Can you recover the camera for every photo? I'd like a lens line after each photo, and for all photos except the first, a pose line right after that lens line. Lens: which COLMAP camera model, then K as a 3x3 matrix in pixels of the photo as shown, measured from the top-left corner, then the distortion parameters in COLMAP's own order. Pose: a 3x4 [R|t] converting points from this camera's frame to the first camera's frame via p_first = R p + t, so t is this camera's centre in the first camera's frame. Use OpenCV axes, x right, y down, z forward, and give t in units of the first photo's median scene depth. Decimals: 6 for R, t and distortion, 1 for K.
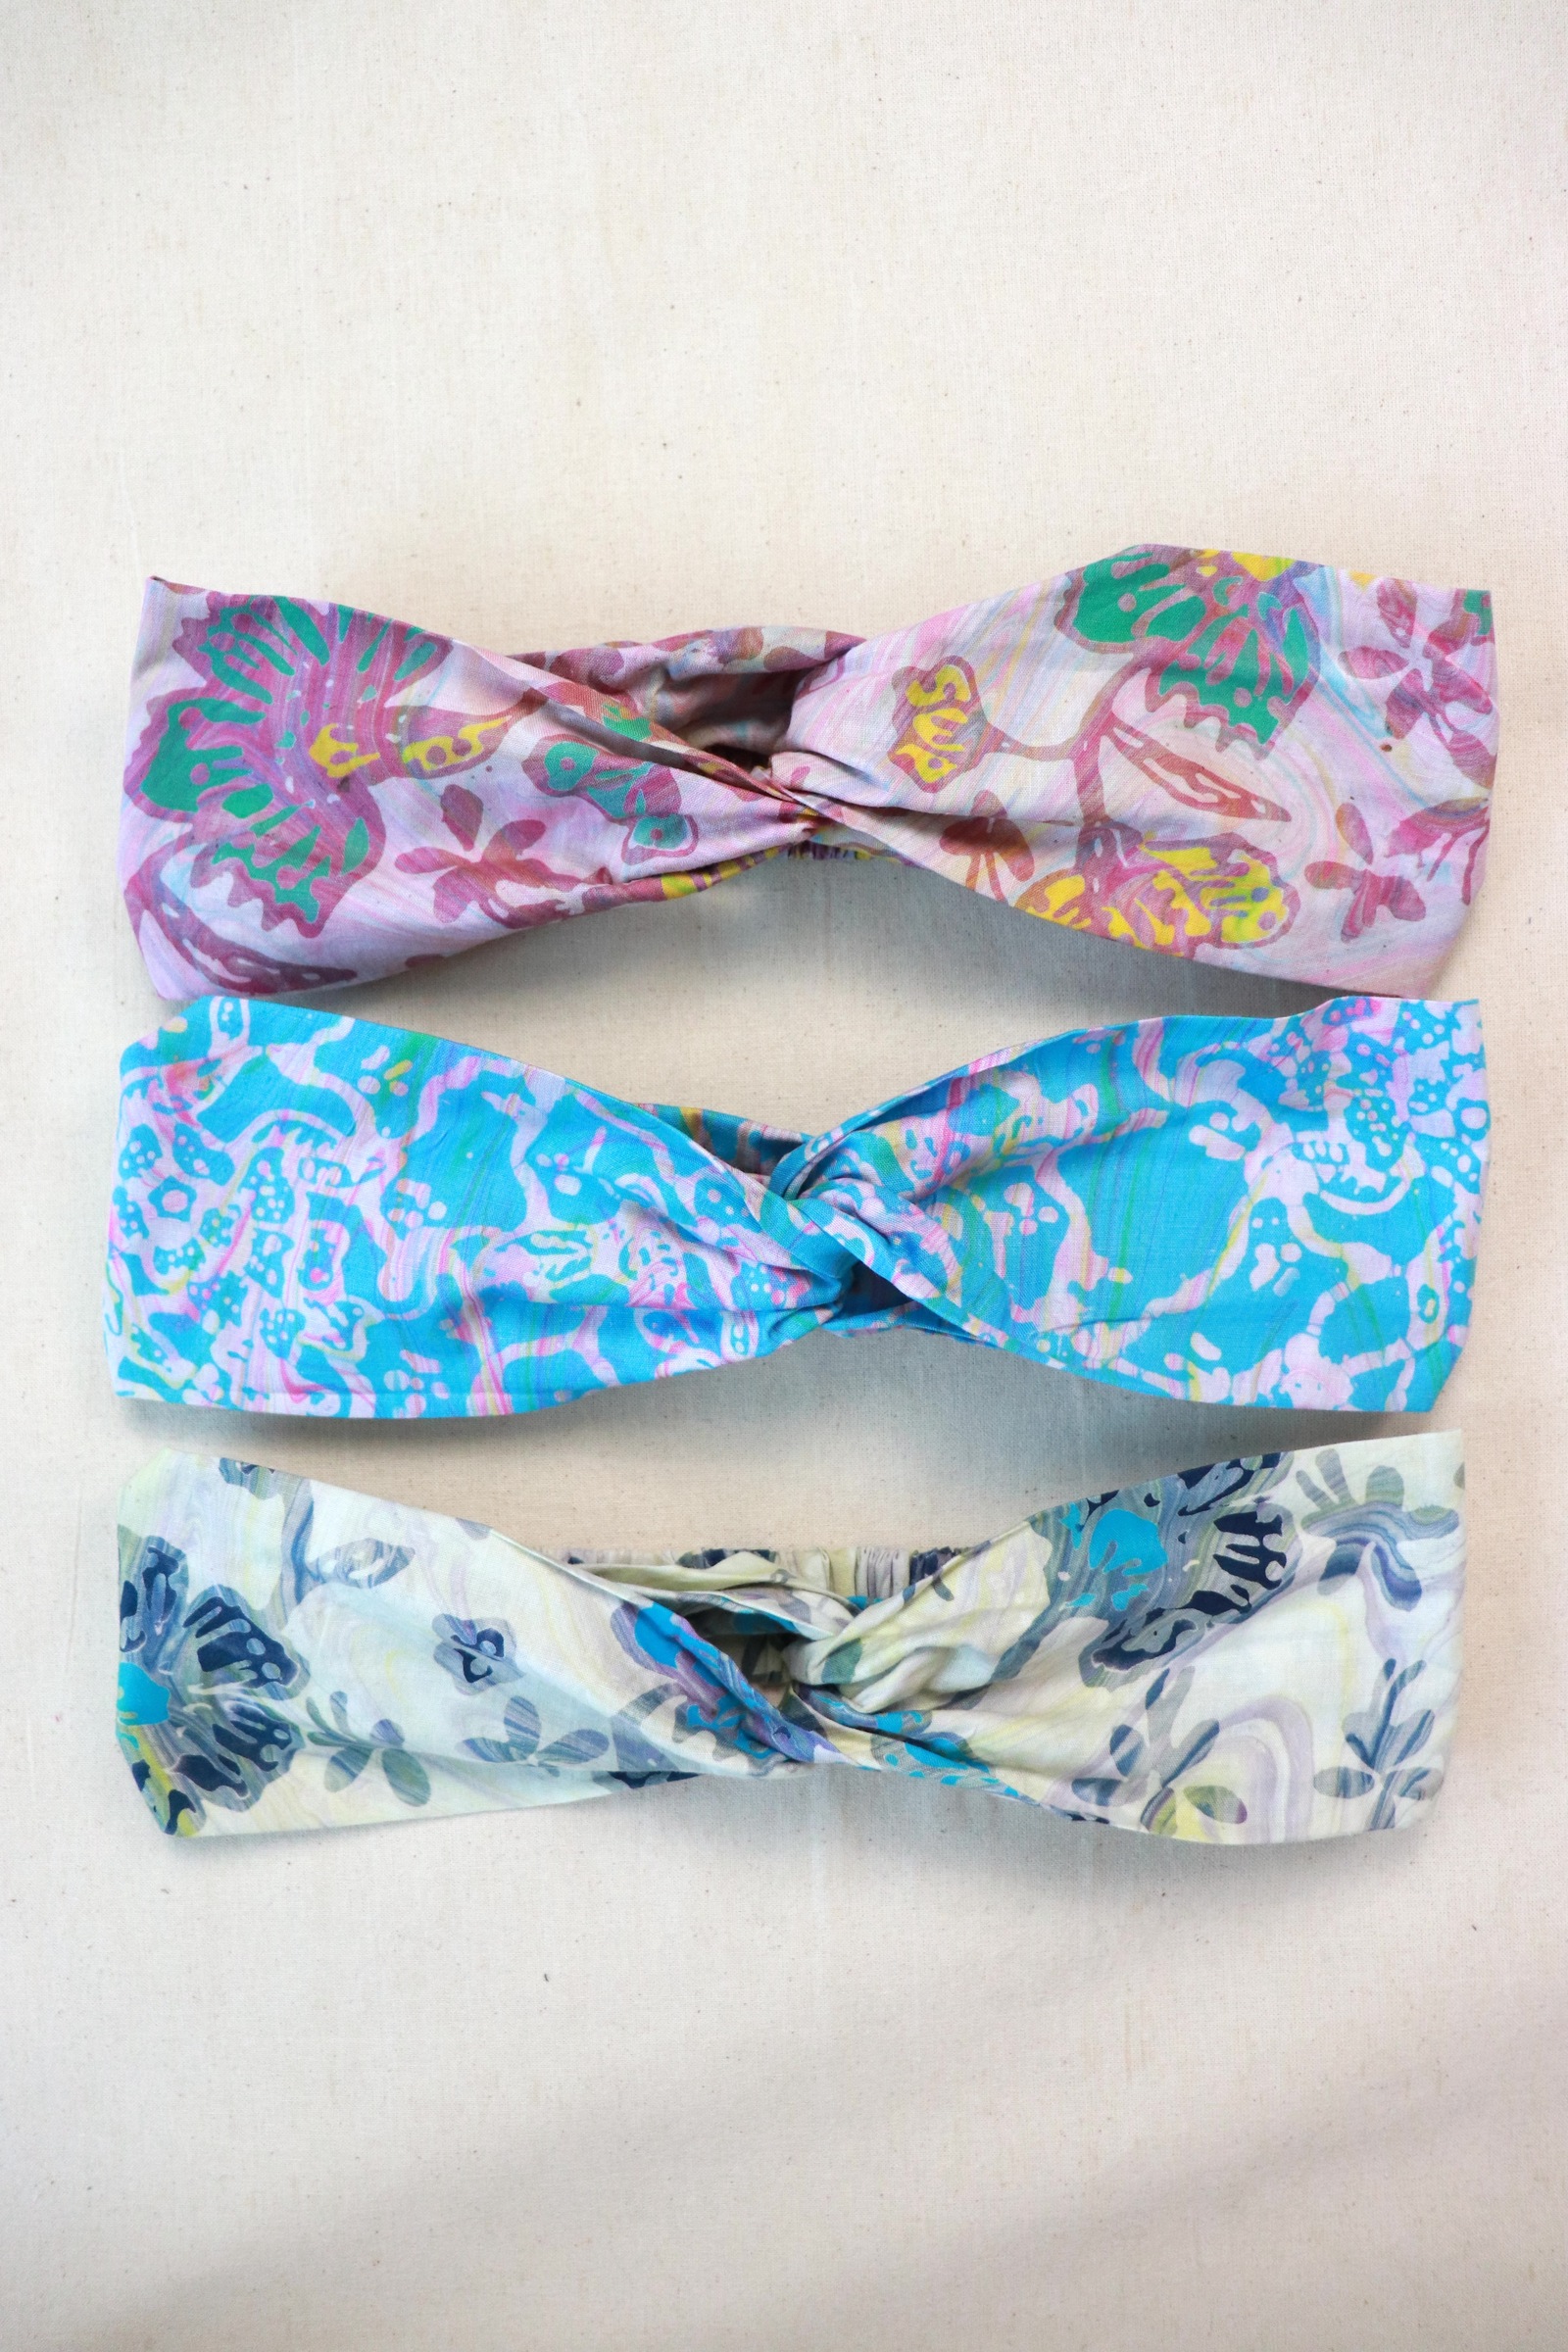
lens RADIAL K [[1616.1, 0, 742.7], [0, 1616.1, 1182.8], [0, 0, 1]] dist [-0.134249, 0.061715]
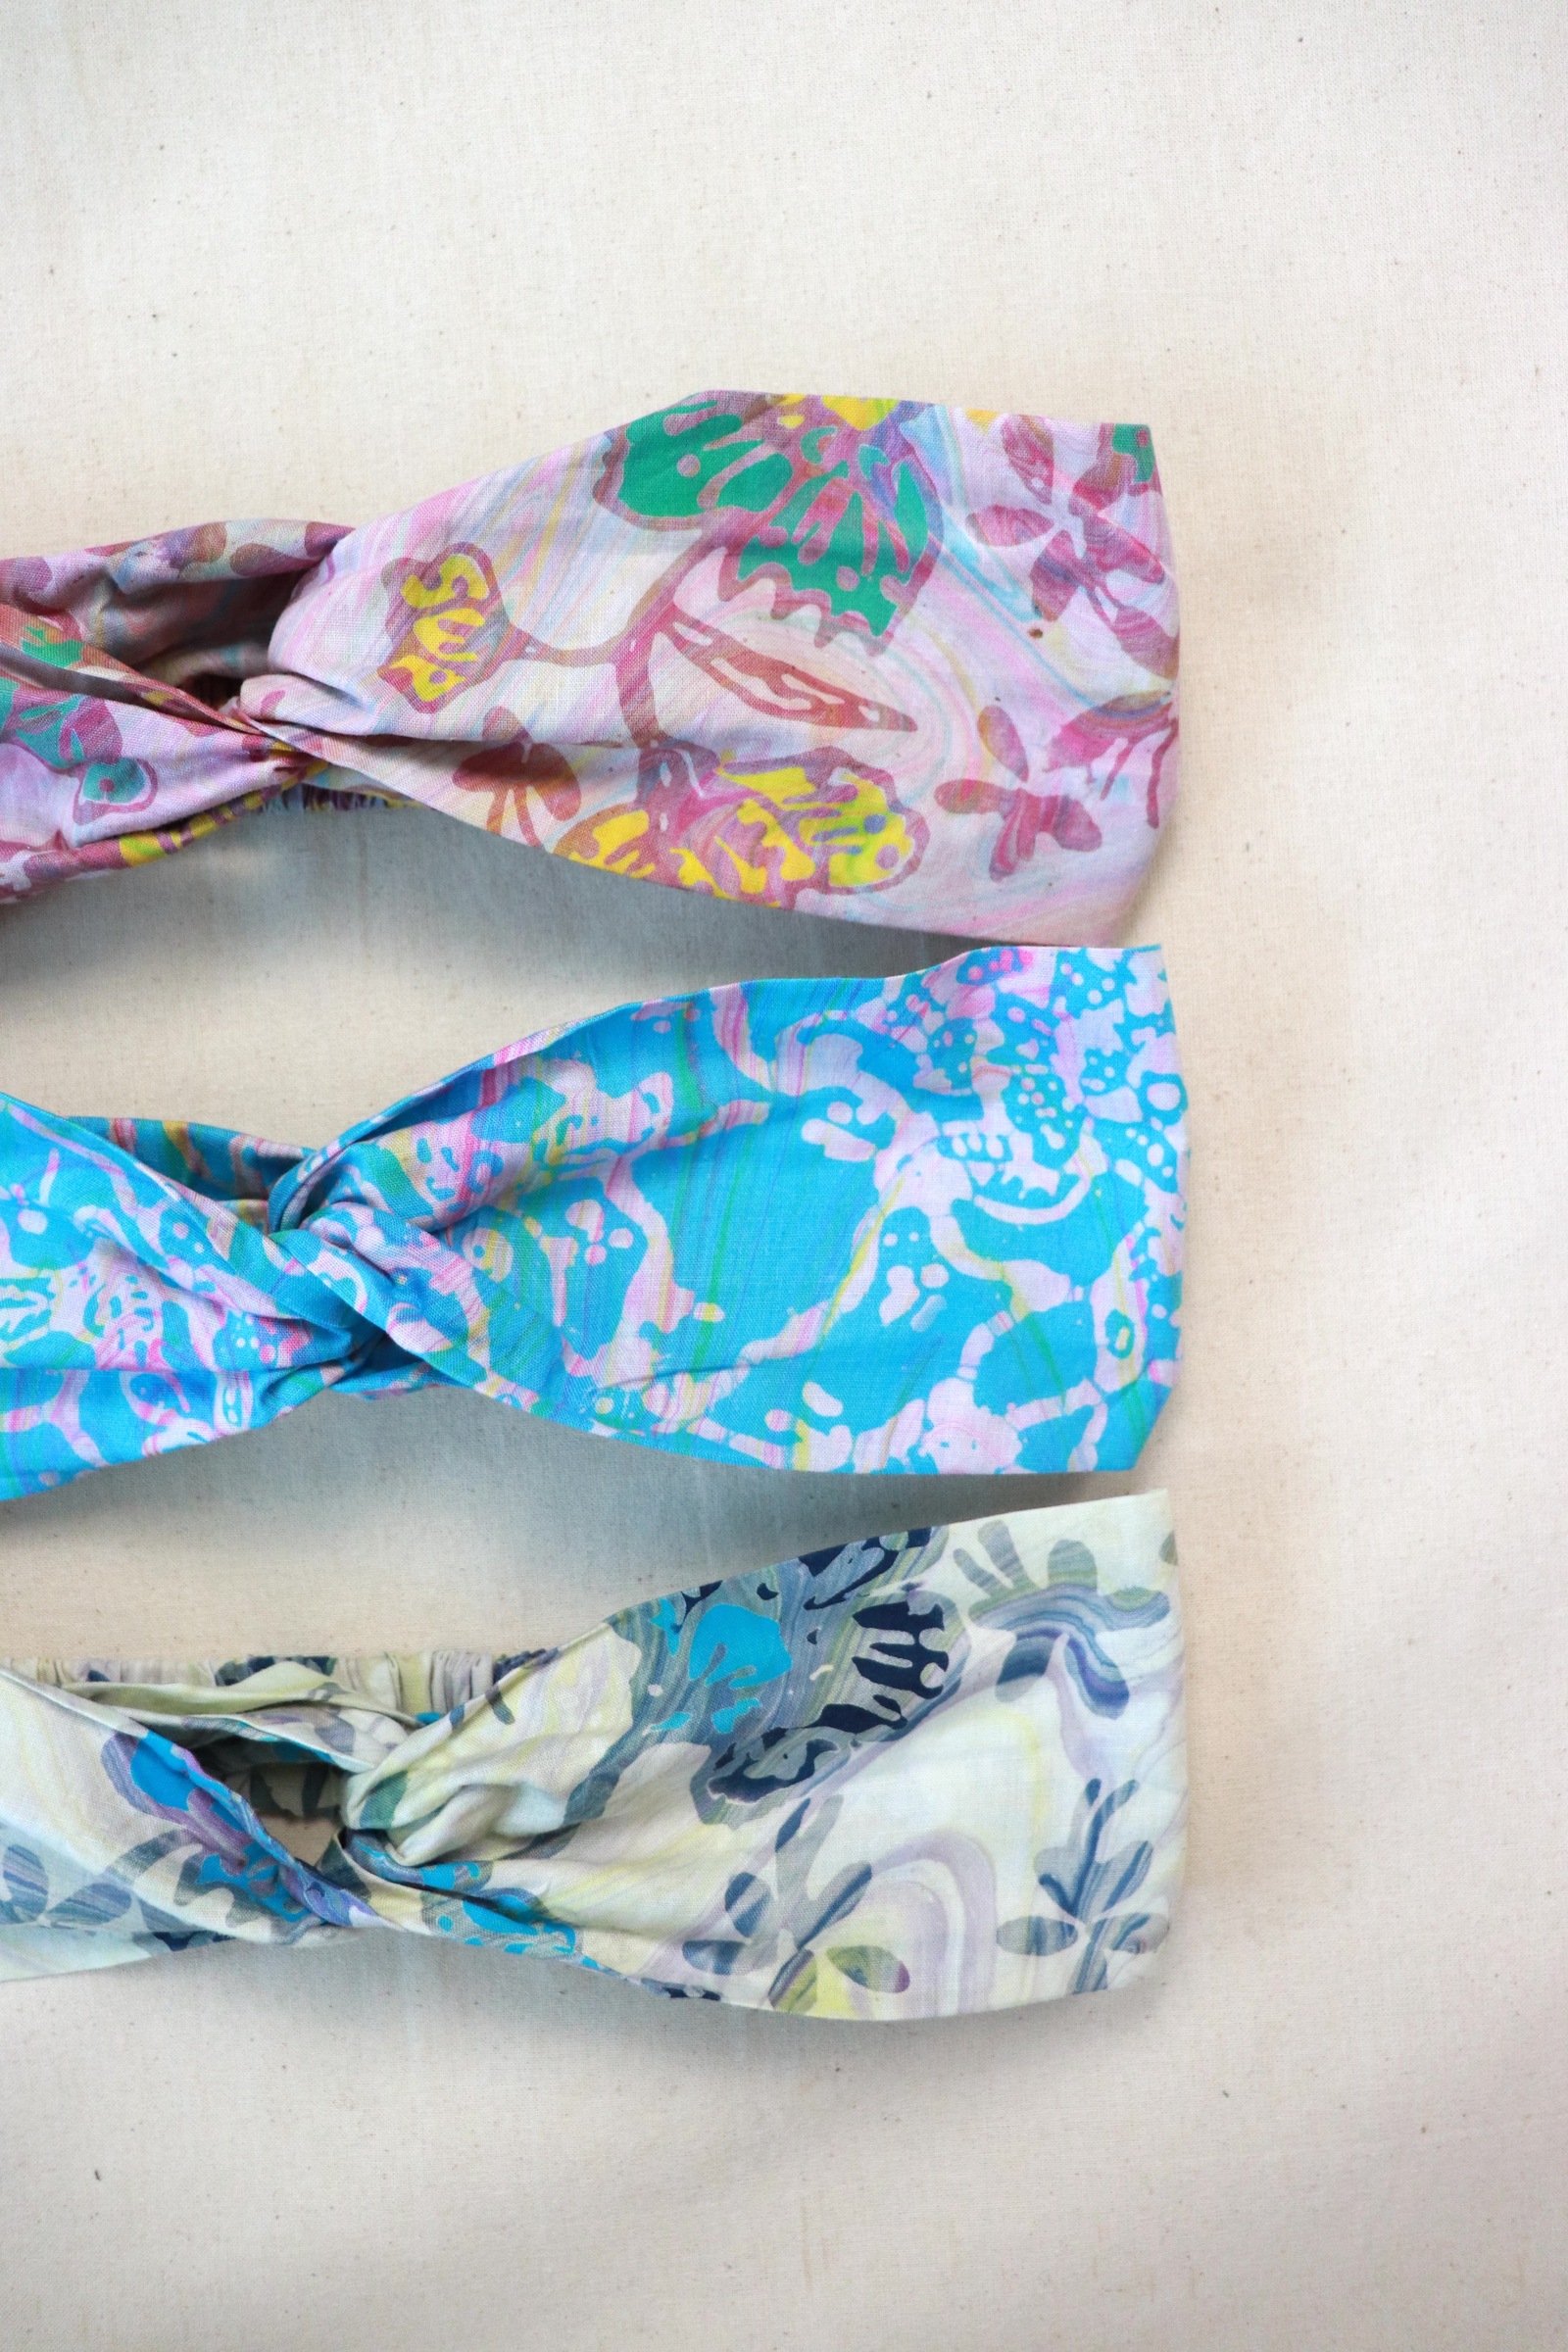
lens RADIAL K [[1616.1, 0, 769.5], [0, 1616.1, 1189.5], [0, 0, 1]] dist [-0.134249, 0.061715]
pose [[0.999333, -0.035209, 0.009733, 0.259768], [0.035221, 0.999379, -0.001042, -0.000956], [-0.009691, 0.001384, 0.999952, 0.203324]]
